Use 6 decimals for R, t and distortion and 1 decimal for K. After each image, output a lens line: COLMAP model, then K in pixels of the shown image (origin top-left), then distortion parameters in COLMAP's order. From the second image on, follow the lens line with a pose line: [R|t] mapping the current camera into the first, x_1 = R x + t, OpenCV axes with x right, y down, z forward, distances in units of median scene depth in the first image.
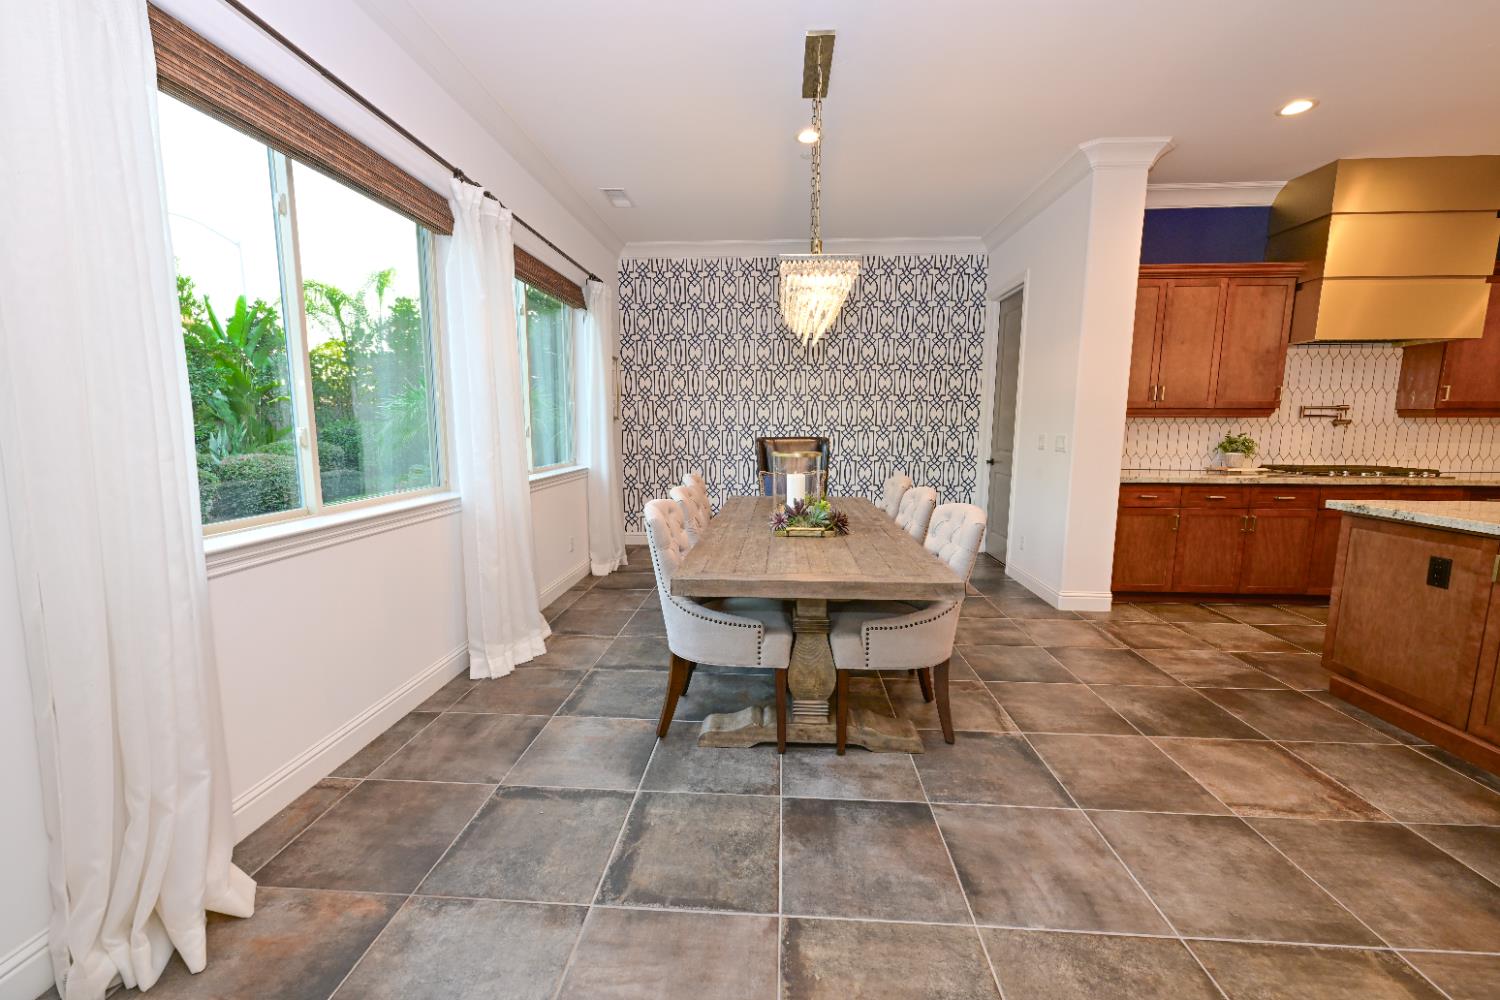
lens RADIAL K [[591.4, 0, 747.2], [0, 591.4, 505.2], [0, 0, 1]] dist [-0.000818, 0.000381]
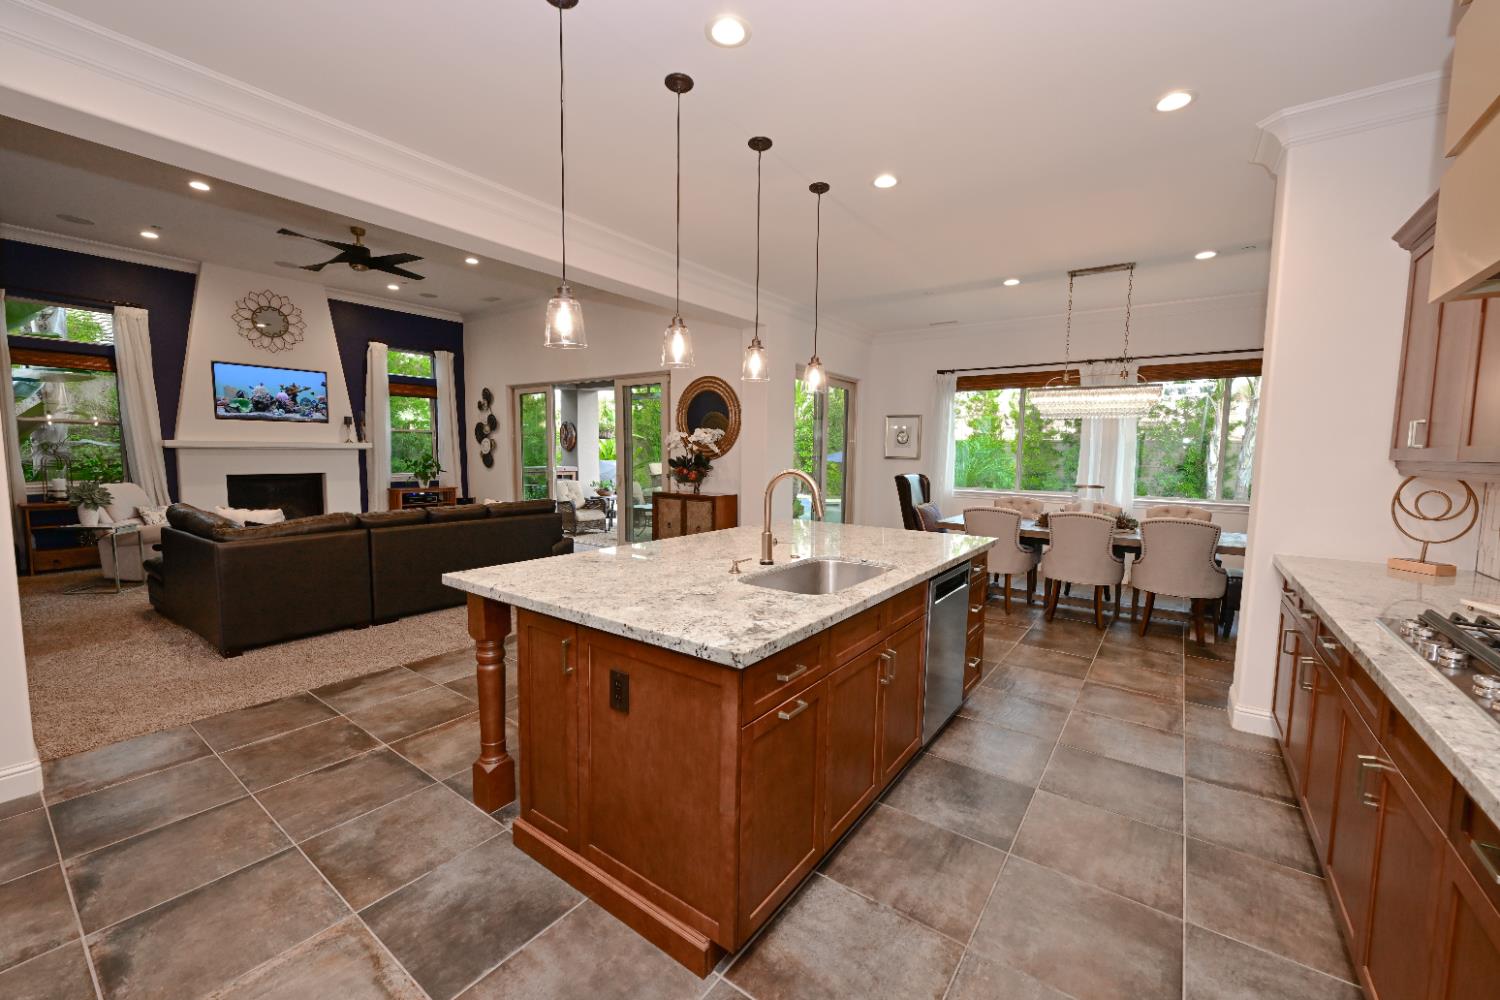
lens RADIAL K [[591.9, 0, 745.5], [0, 591.9, 501.6], [0, 0, 1]] dist [-0.001058, 0.000177]
pose [[-0.541858, 0.064303, -0.838007, 1.715997], [-0.129317, 0.978817, 0.158725, -0.155512], [0.830462, 0.194375, -0.522064, 0.903289]]
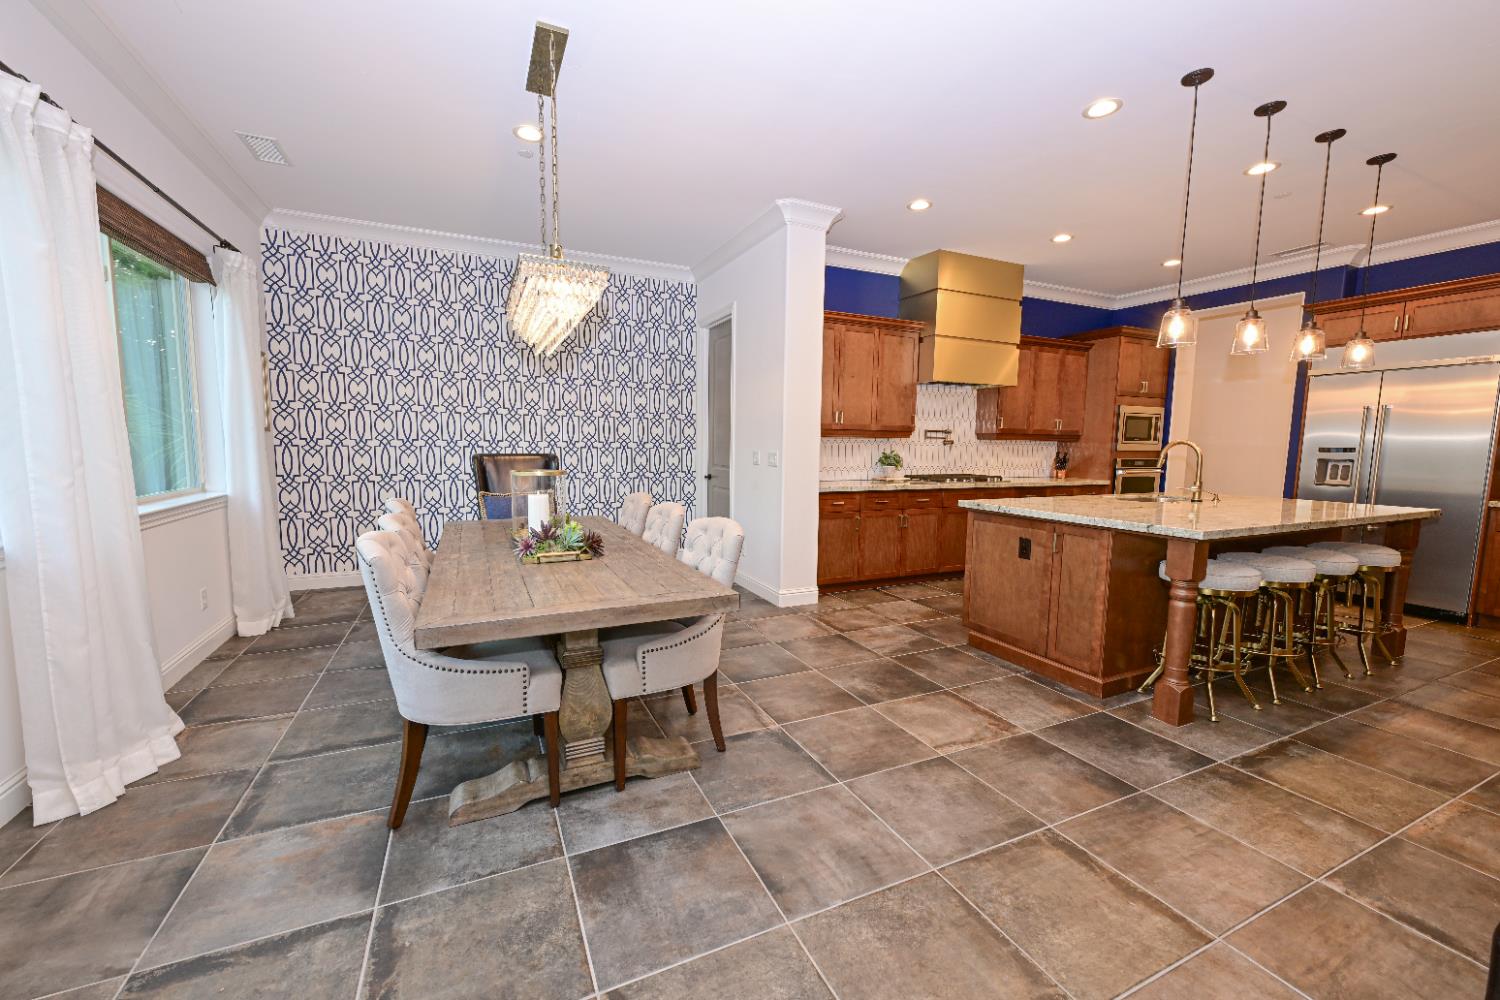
lens RADIAL K [[591.6, 0, 745.1], [0, 591.6, 504.1], [0, 0, 1]] dist [-0.002014, 0.000439]
pose [[0.880988, -0.041132, 0.471347, -0.057114], [0.054794, 0.998381, -0.015291, -0.004980], [-0.469955, 0.039298, 0.881815, 0.037010]]
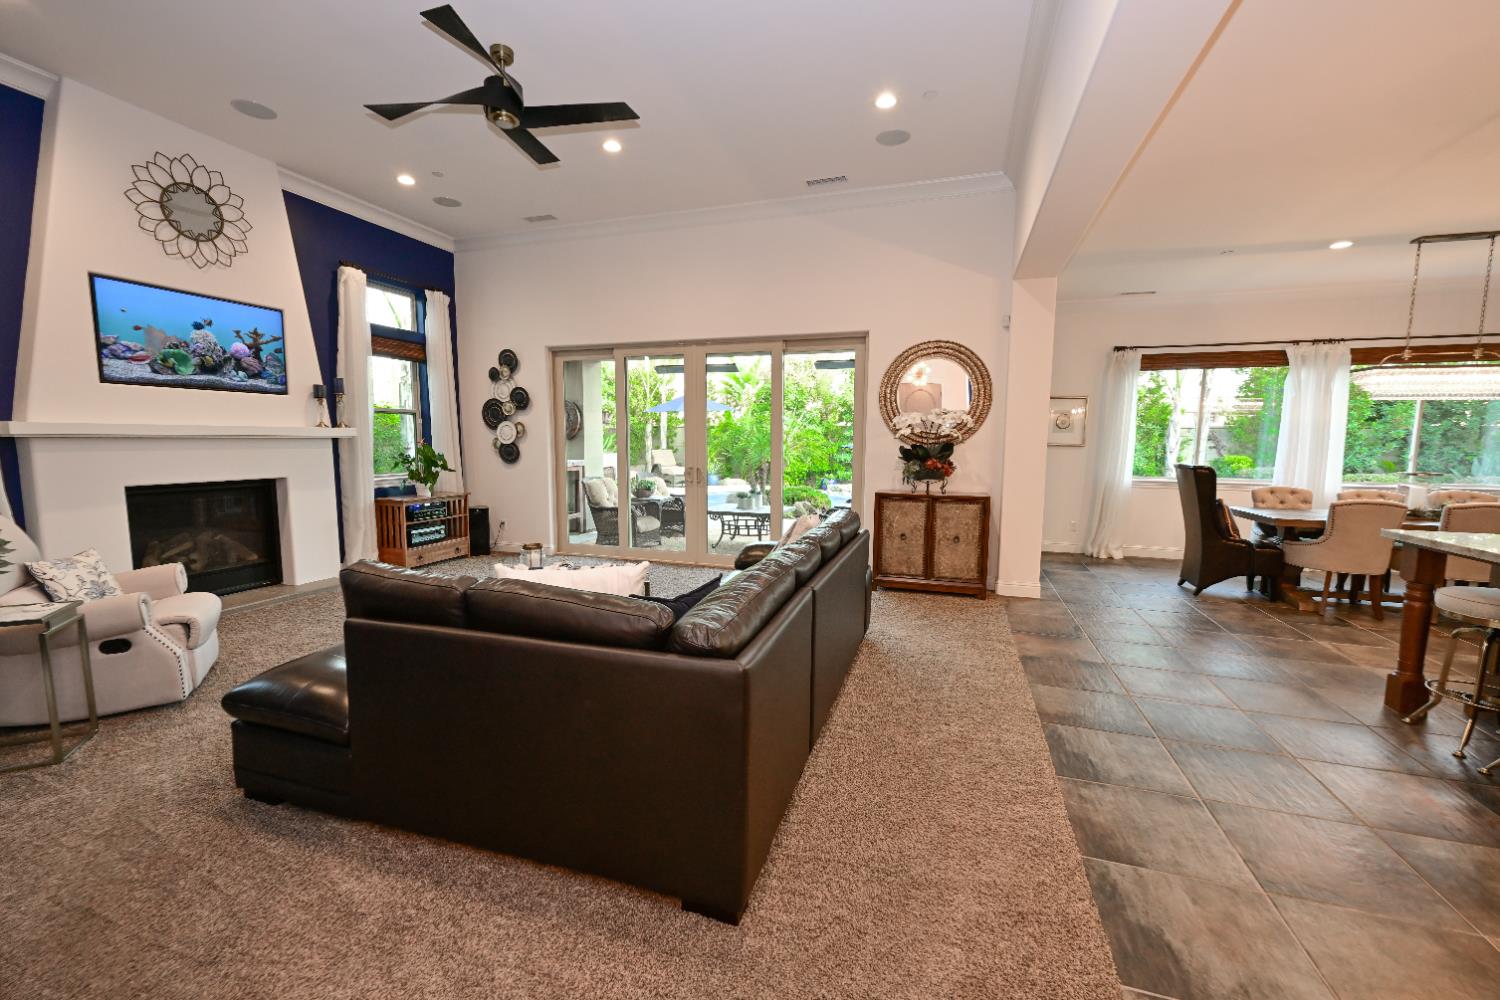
lens RADIAL K [[609.0, 0, 746.6], [0, 609.0, 503.1], [0, 0, 1]] dist [-0.002043, 0.000254]
pose [[-0.258407, 0.096797, -0.961174, 1.766998], [-0.140716, 0.980584, 0.136583, 0.018396], [0.955733, 0.170546, -0.239768, -0.261961]]
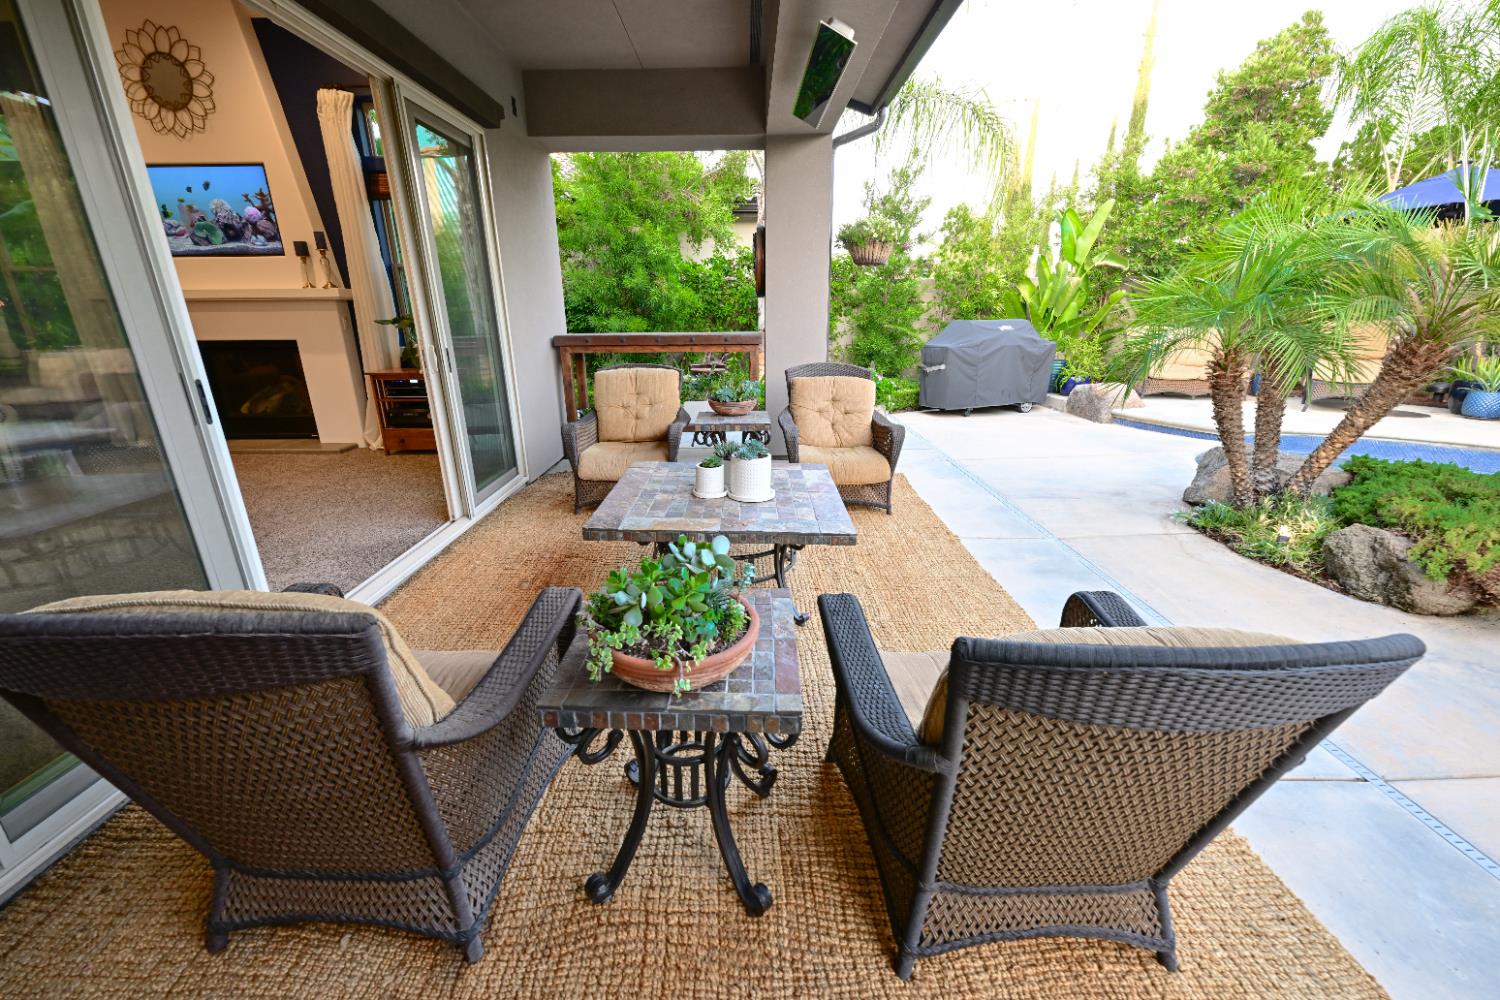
lens RADIAL K [[591.6, 0, 745.1], [0, 591.6, 504.1], [0, 0, 1]] dist [-0.002014, 0.000439]
pose [[-0.998534, 0.020940, -0.049912, -0.318292], [-0.003391, 0.896116, 0.443806, 0.018679], [0.054020, 0.443325, -0.894732, -0.101289]]
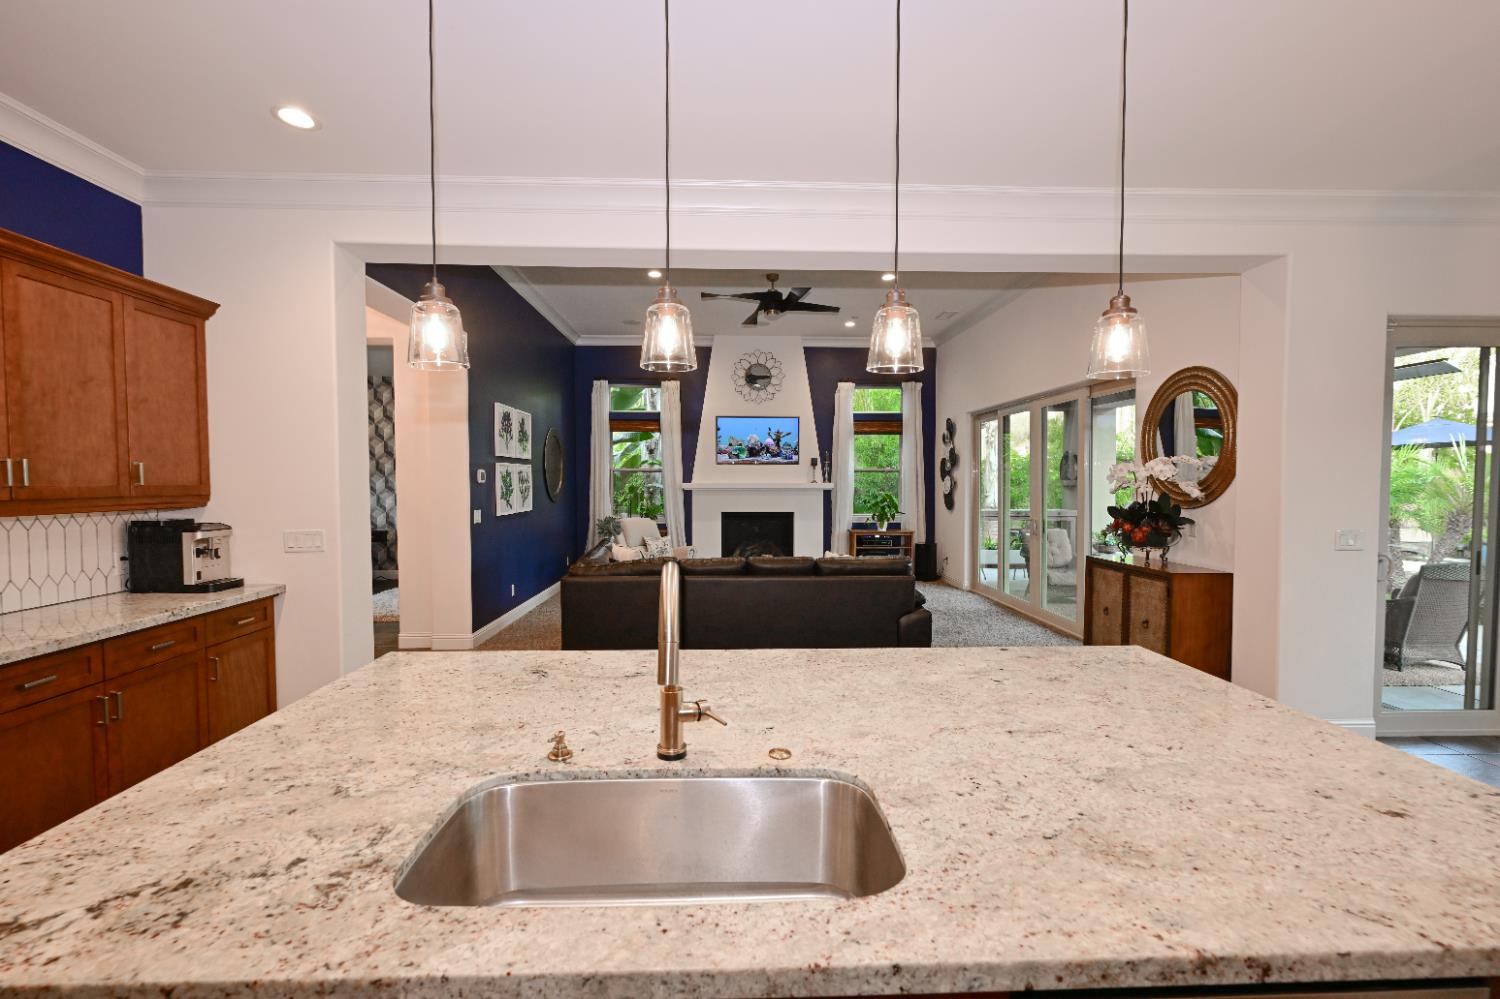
lens RADIAL K [[654.3, 0, 745.2], [0, 654.3, 505.2], [0, 0, 1]] dist [-0.002478, 0.000264]
pose [[-0.995340, 0.001127, -0.096422, 1.134803], [-0.015731, 0.984638, 0.173895, -0.177414], [0.095137, 0.174602, -0.980032, 0.912462]]
